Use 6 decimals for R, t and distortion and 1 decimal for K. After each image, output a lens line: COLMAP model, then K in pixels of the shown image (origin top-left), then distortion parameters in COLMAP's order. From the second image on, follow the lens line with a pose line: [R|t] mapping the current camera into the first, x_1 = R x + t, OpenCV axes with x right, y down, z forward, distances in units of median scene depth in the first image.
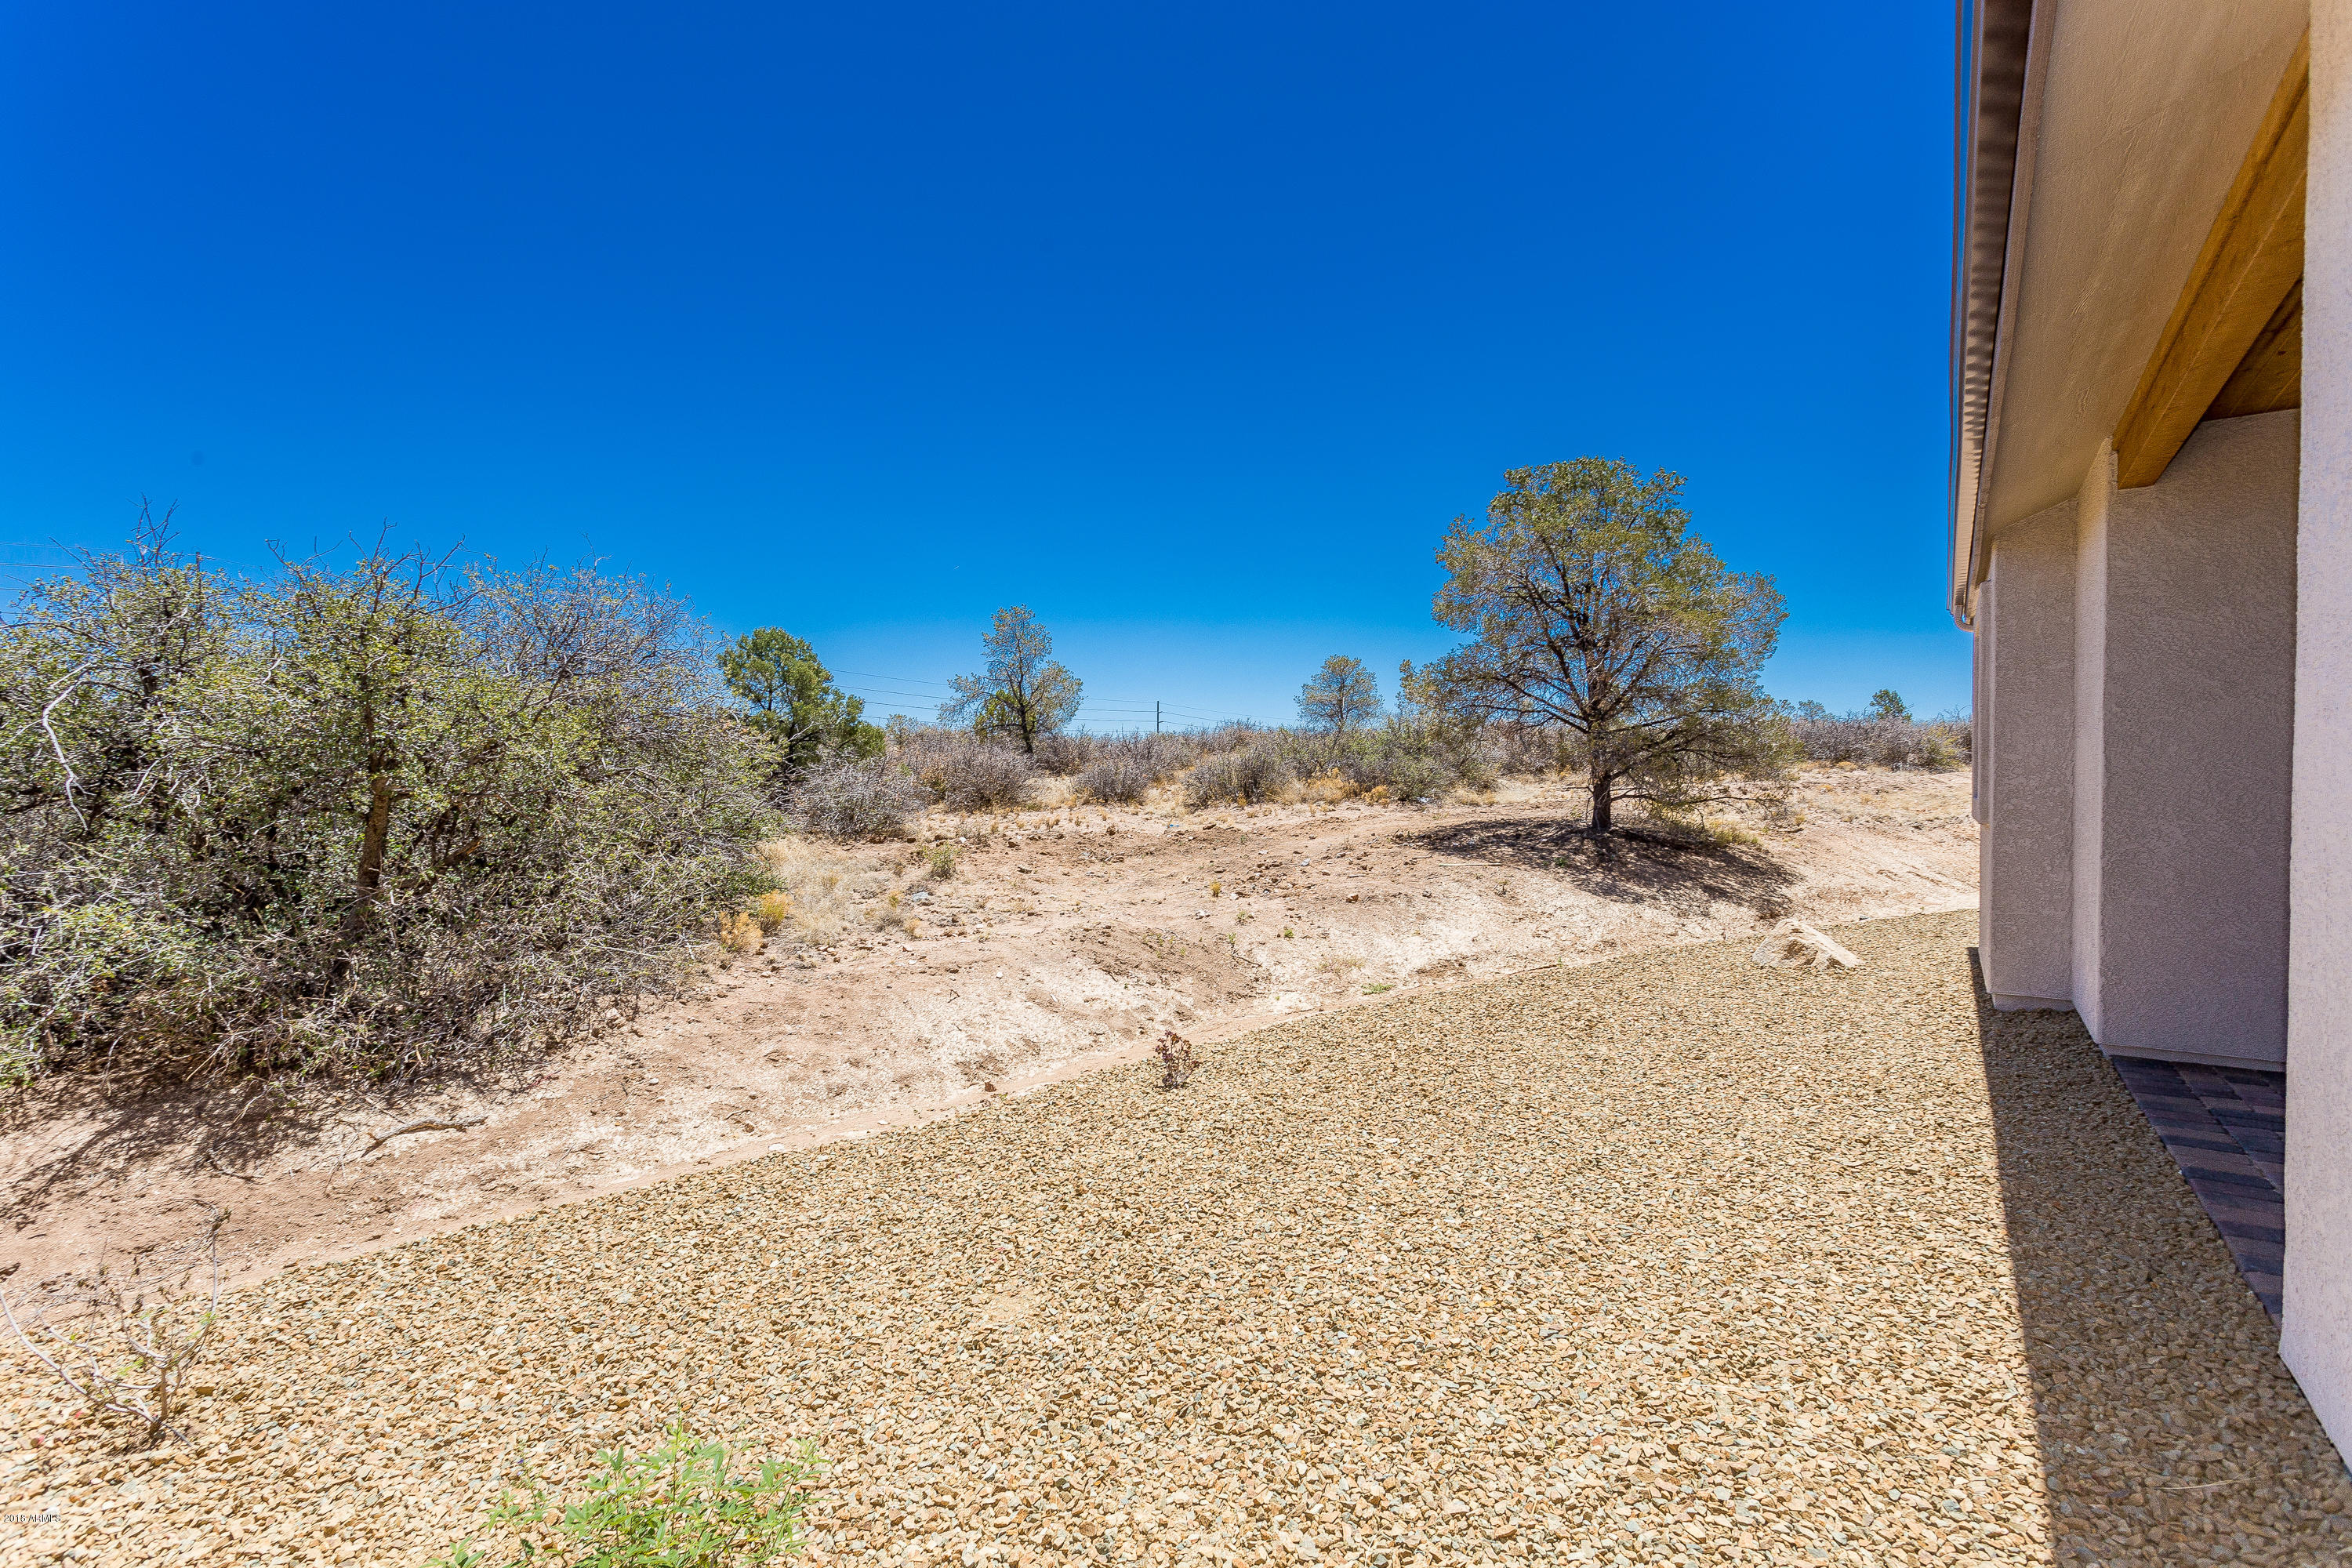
lens RADIAL K [[1114.1, 0, 1165.0], [0, 1114.1, 789.4], [0, 0, 1]] dist [0.003518, 0.001205]
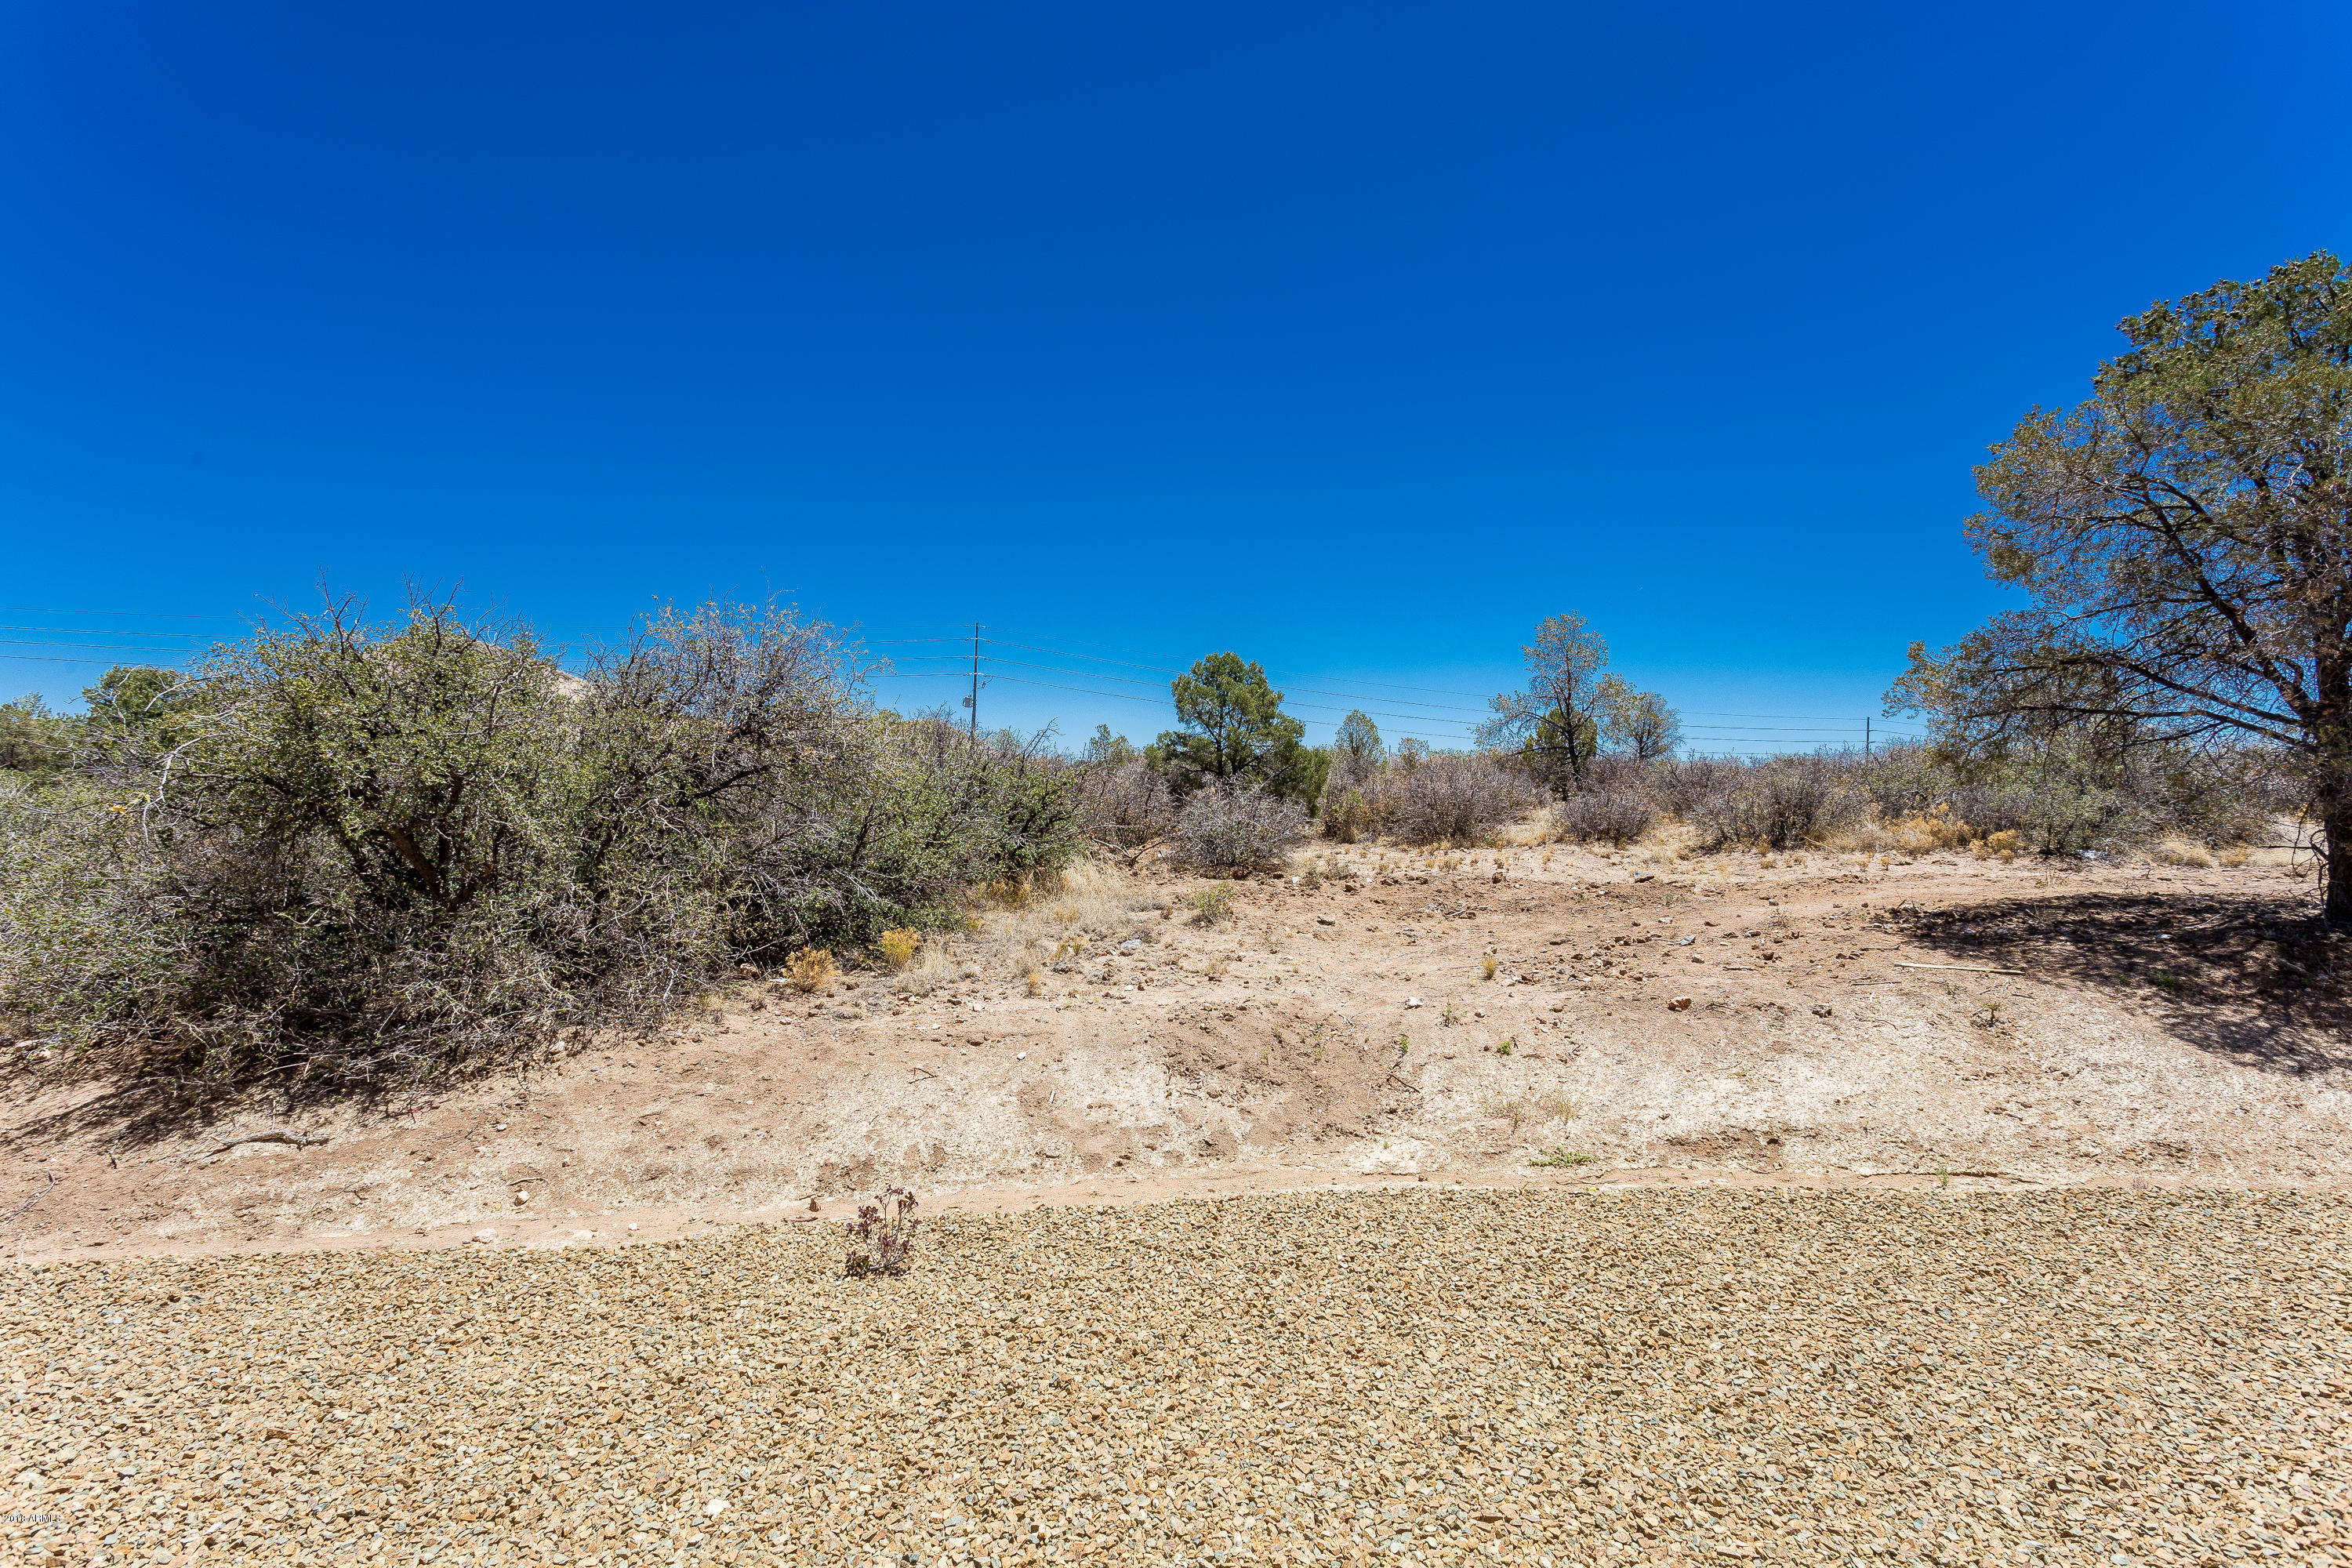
lens RADIAL K [[1114.1, 0, 1165.0], [0, 1114.1, 789.4], [0, 0, 1]] dist [0.003518, 0.001205]
pose [[0.826151, 0.008982, -0.563378, 0.209984], [-0.021539, 0.999646, -0.015648, -0.009148], [0.563037, 0.025062, 0.826051, 0.202947]]
